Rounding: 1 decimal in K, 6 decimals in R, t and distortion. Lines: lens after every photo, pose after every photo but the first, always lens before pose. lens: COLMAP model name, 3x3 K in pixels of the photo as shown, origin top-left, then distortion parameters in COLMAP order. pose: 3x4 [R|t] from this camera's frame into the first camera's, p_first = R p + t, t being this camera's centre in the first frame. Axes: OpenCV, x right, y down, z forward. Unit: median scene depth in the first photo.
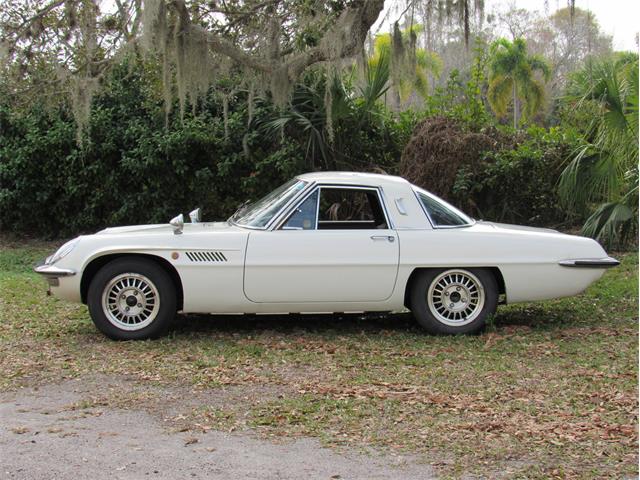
lens RADIAL K [[1123.7, 0, 320.0], [0, 1123.7, 240.0], [0, 0, 1]] dist [-0.152459, 0.095371]
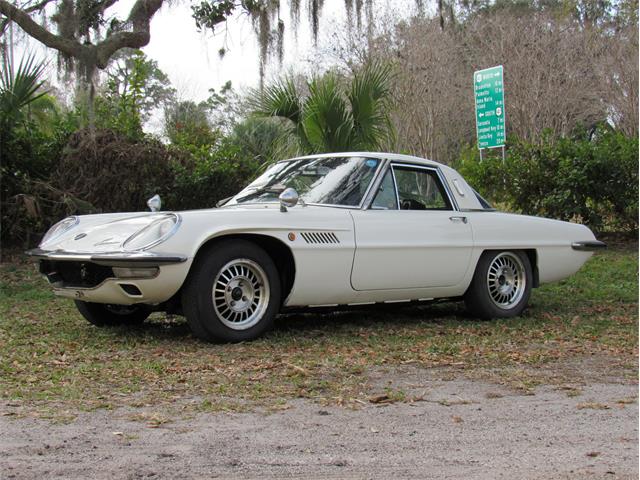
lens RADIAL K [[1123.7, 0, 320.0], [0, 1123.7, 240.0], [0, 0, 1]] dist [-0.152459, 0.095371]
pose [[0.788289, -0.001400, 0.615304, -0.618130], [0.033450, 0.998616, -0.040582, 0.050400], [-0.614395, 0.052572, 0.787245, 0.317681]]
